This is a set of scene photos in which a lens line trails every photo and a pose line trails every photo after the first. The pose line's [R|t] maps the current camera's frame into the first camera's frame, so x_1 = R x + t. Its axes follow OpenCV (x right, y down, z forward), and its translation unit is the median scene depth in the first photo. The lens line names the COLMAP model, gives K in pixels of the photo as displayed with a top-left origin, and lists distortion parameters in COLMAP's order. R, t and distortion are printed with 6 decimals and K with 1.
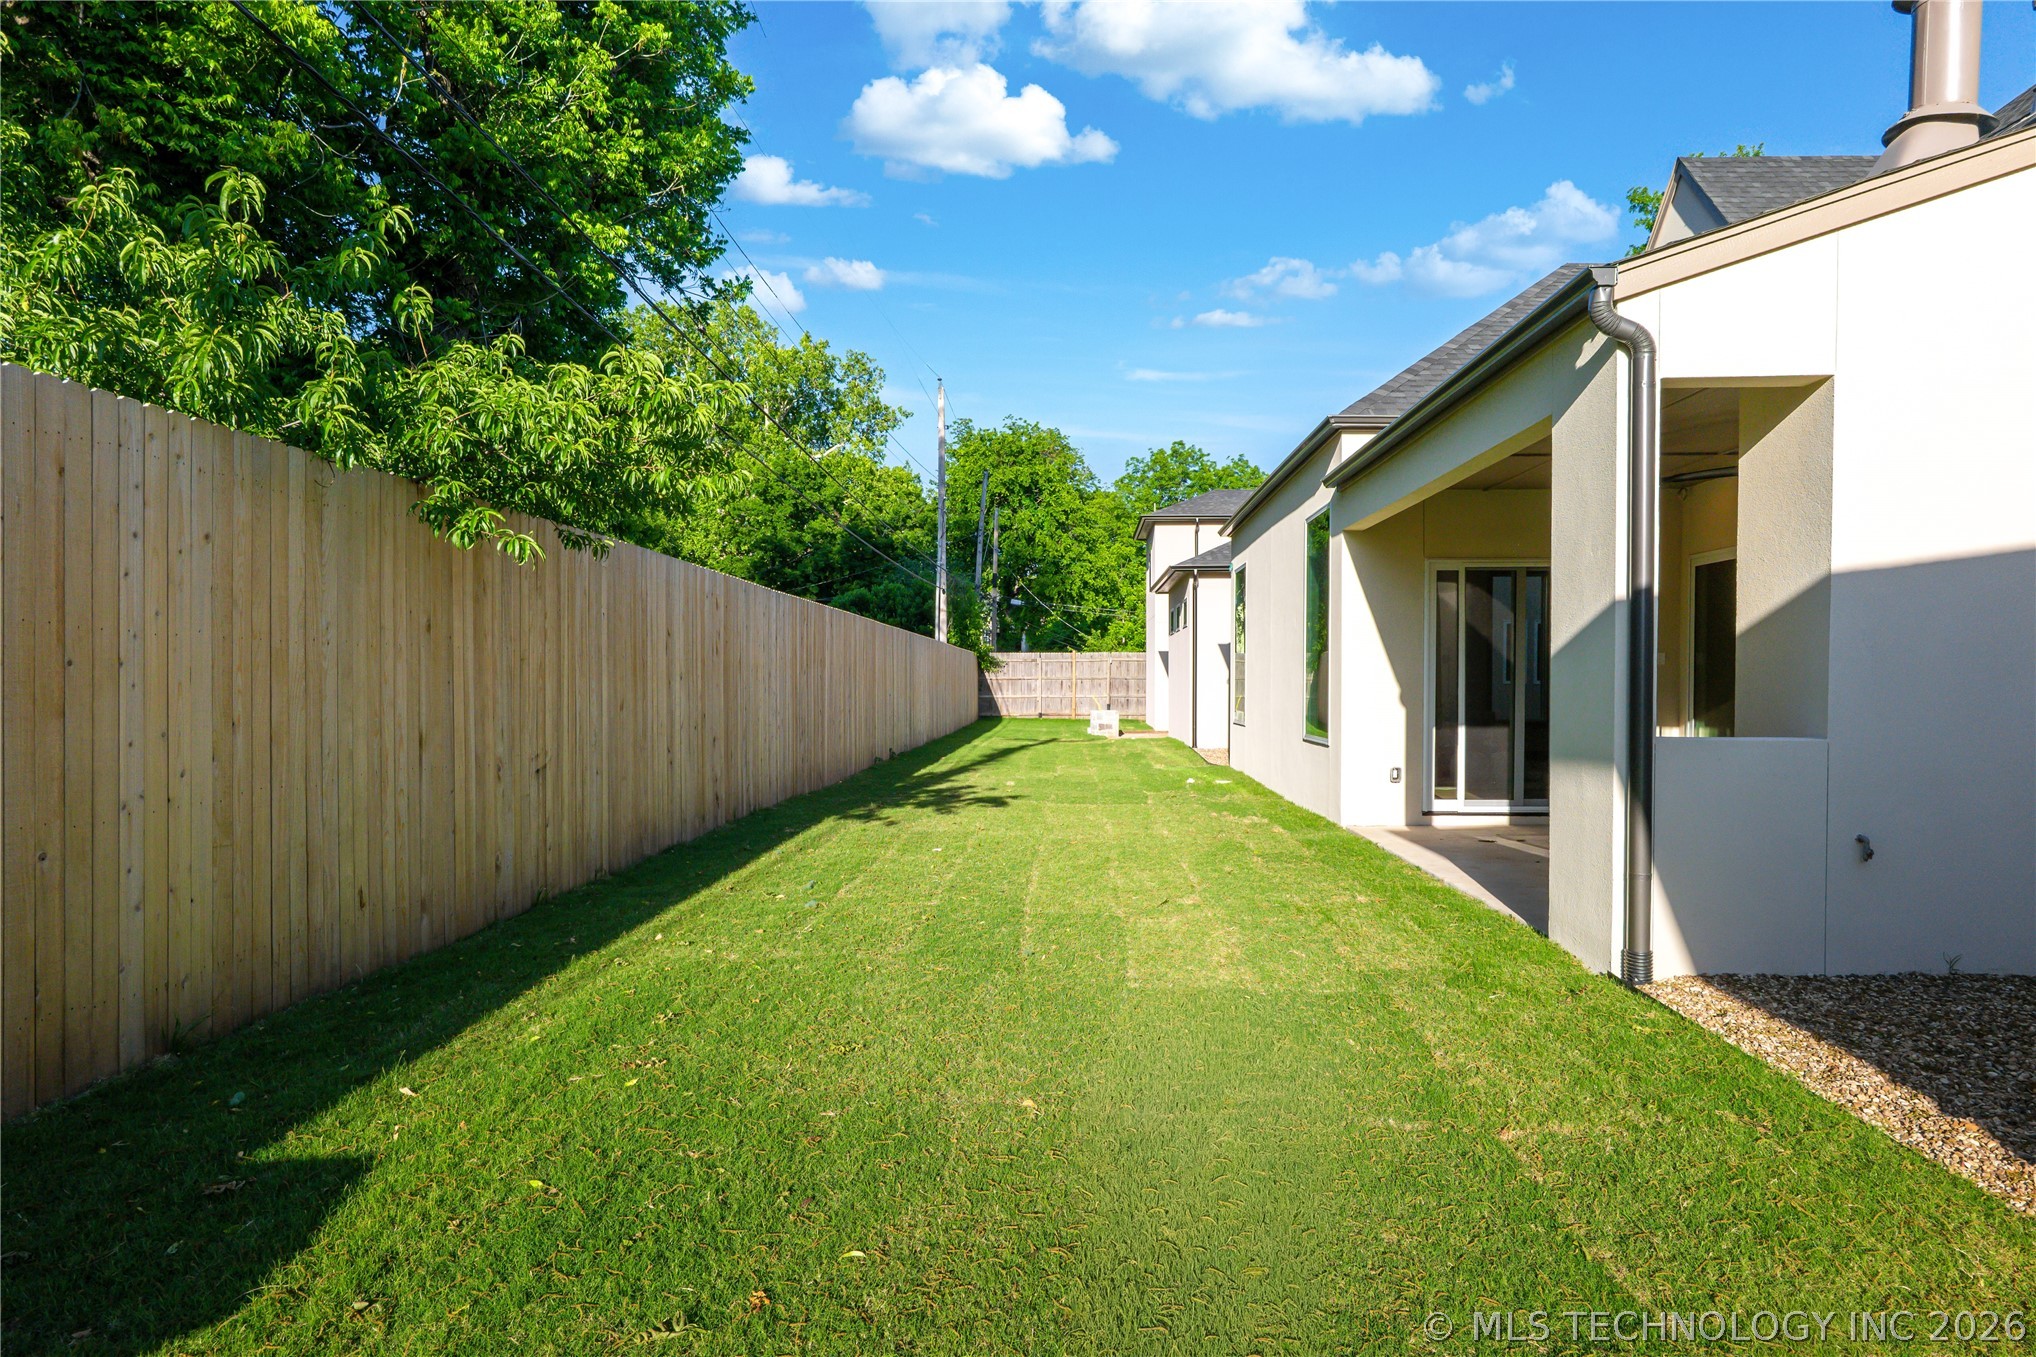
lens RADIAL K [[1127.3, 0, 1026.1], [0, 1127.3, 700.7], [0, 0, 1]] dist [-0.000925, 0.000261]
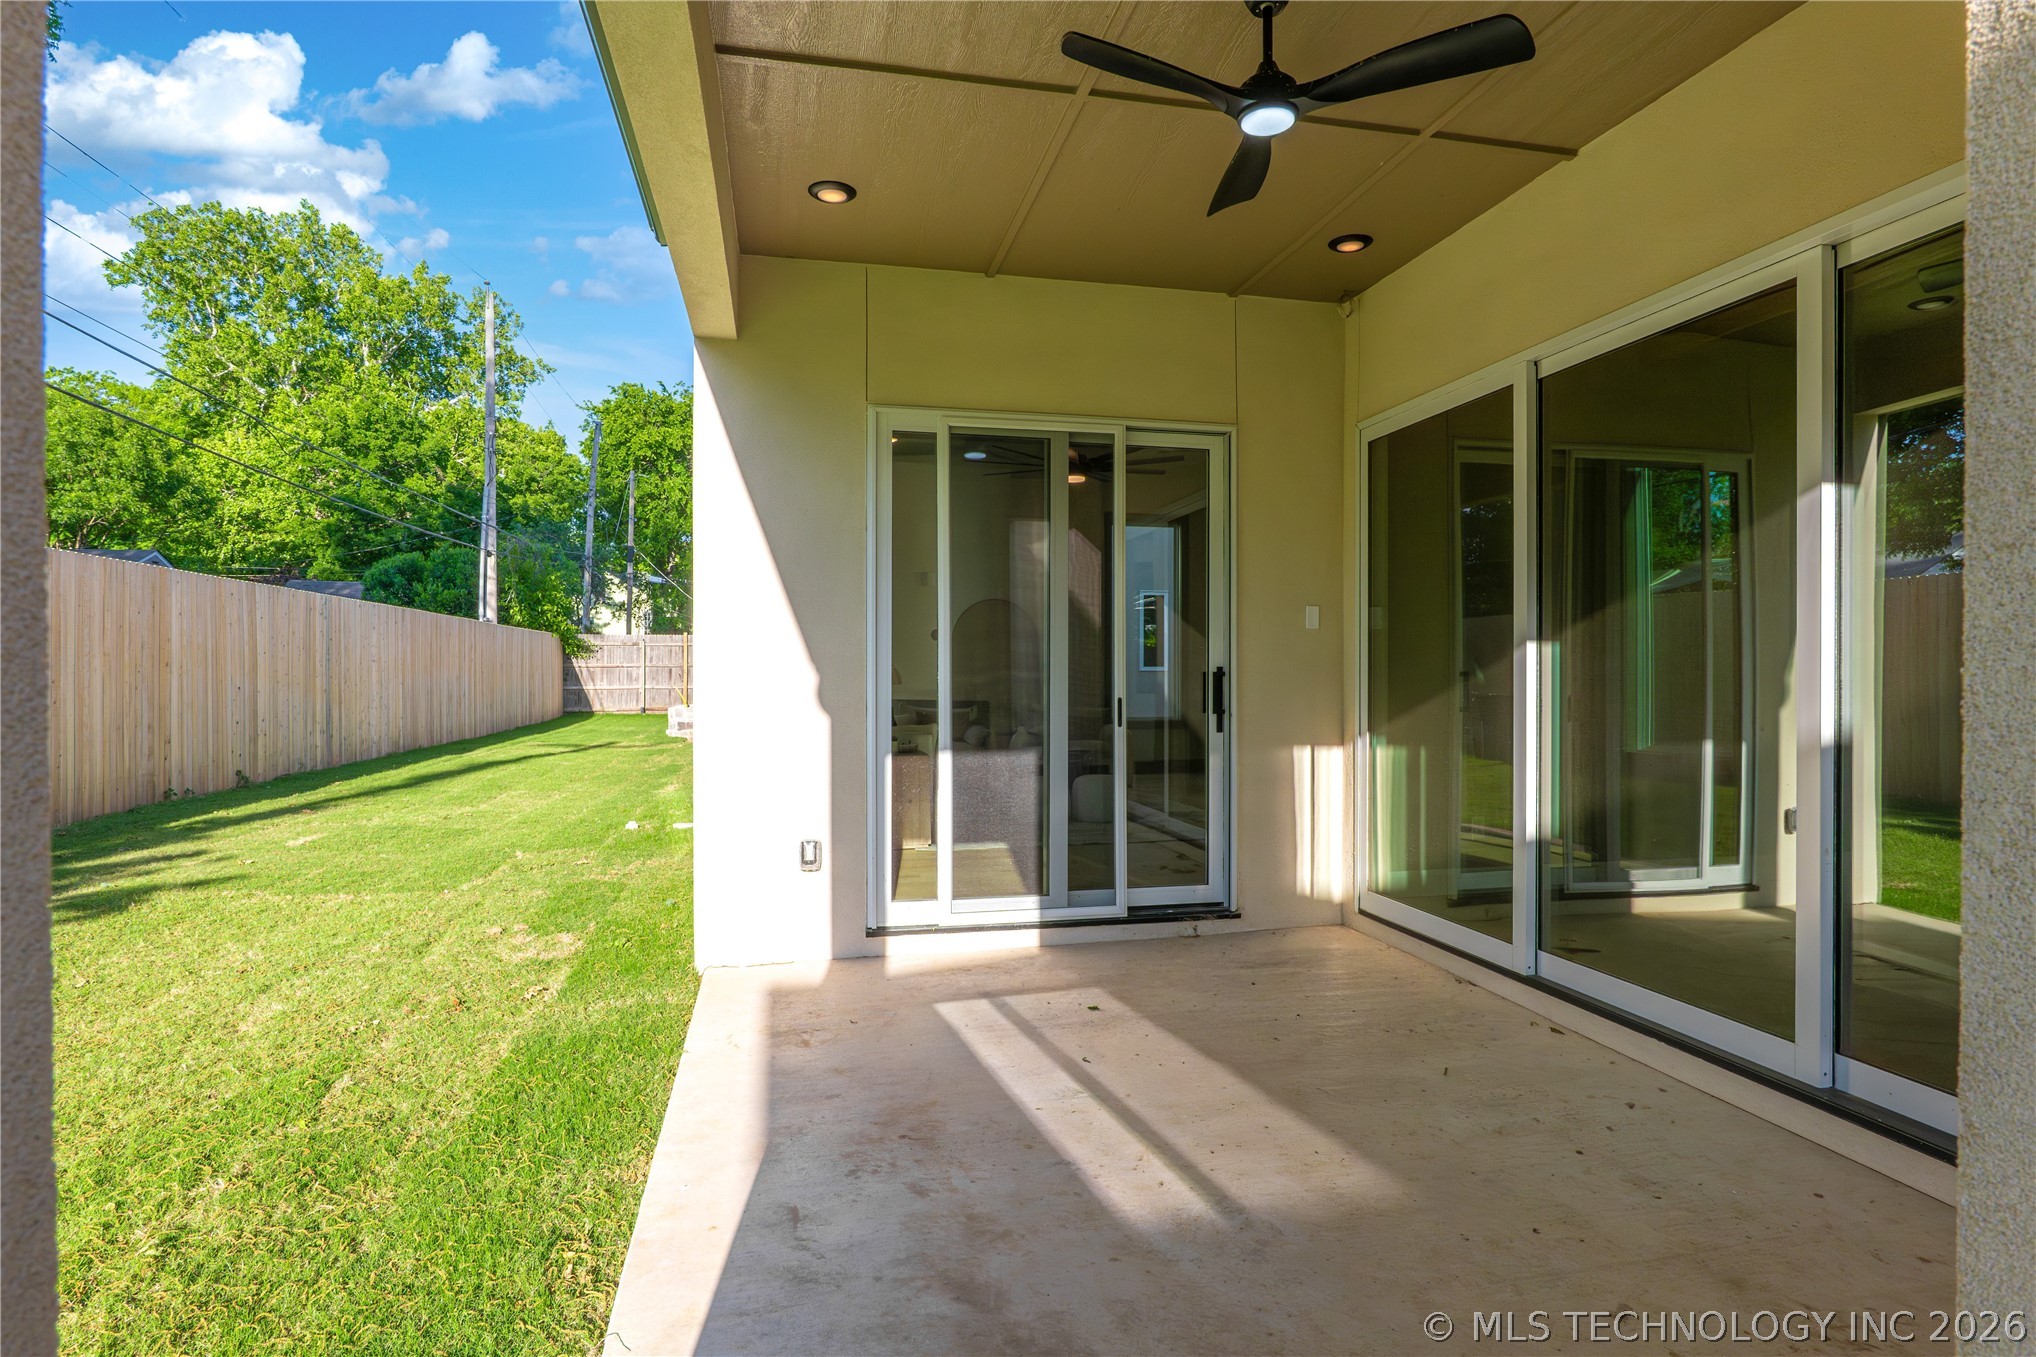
lens RADIAL K [[1090.9, 0, 1038.2], [0, 1090.9, 671.5], [0, 0, 1]] dist [-0.000950, 0.000429]
pose [[0.967286, -0.000757, 0.253689, 0.089225], [0.005032, 0.999856, -0.016202, -0.001099], [-0.253640, 0.016948, 0.967150, 0.154932]]
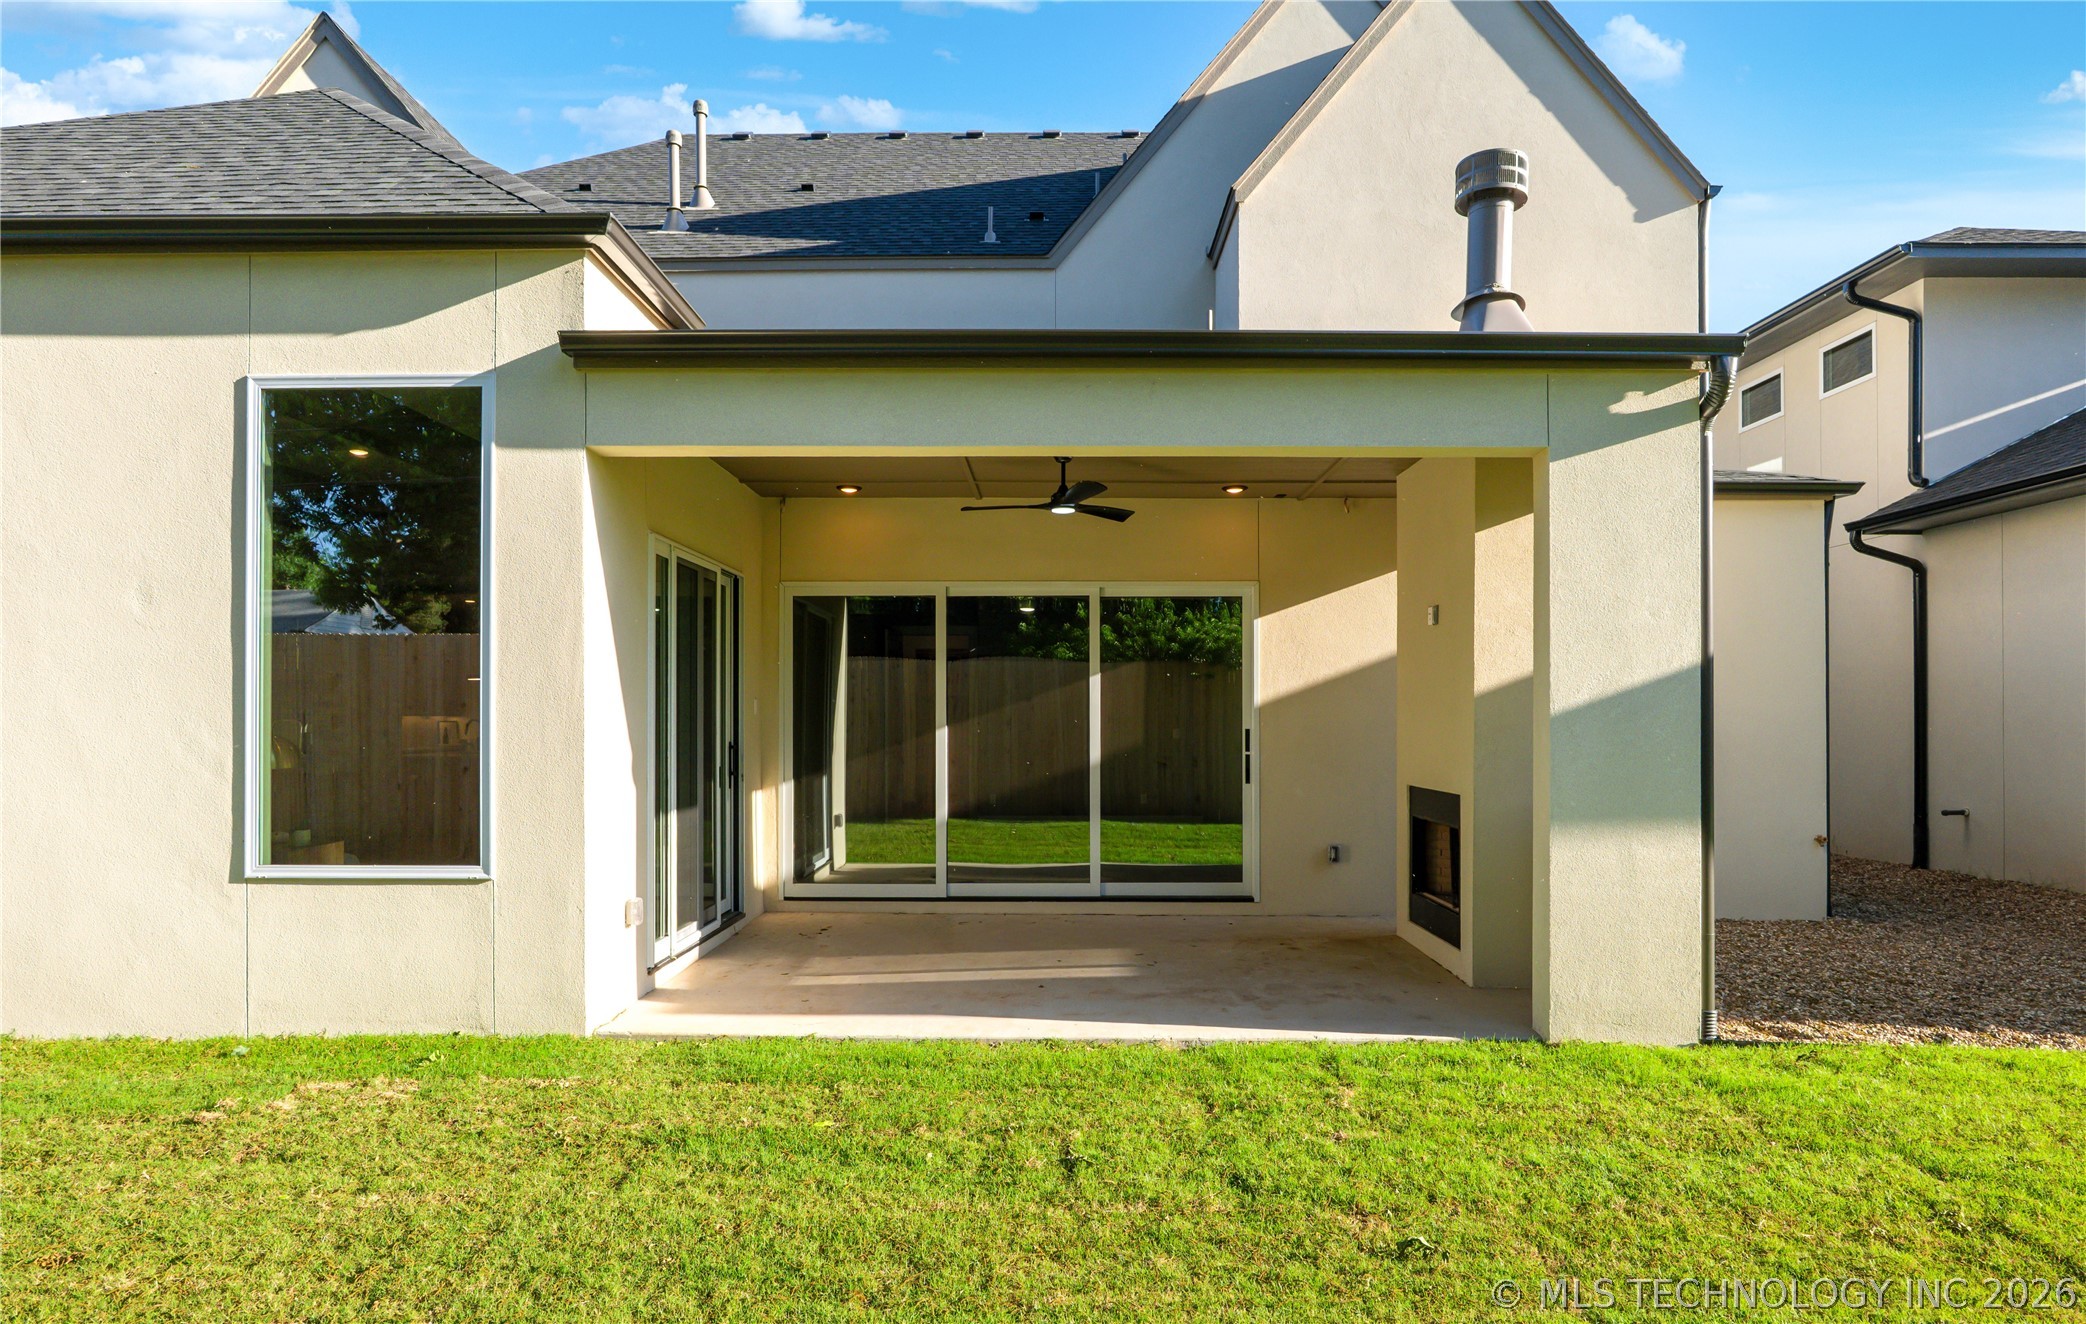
lens RADIAL K [[1112.6, 0, 1042.5], [0, 1112.6, 725.9], [0, 0, 1]] dist [-0.002895, -0.000190]
pose [[-0.023475, -0.006241, 0.999705, -0.064916], [0.014529, 0.999873, 0.006583, -0.007841], [-0.999619, 0.014679, -0.023382, 0.237337]]
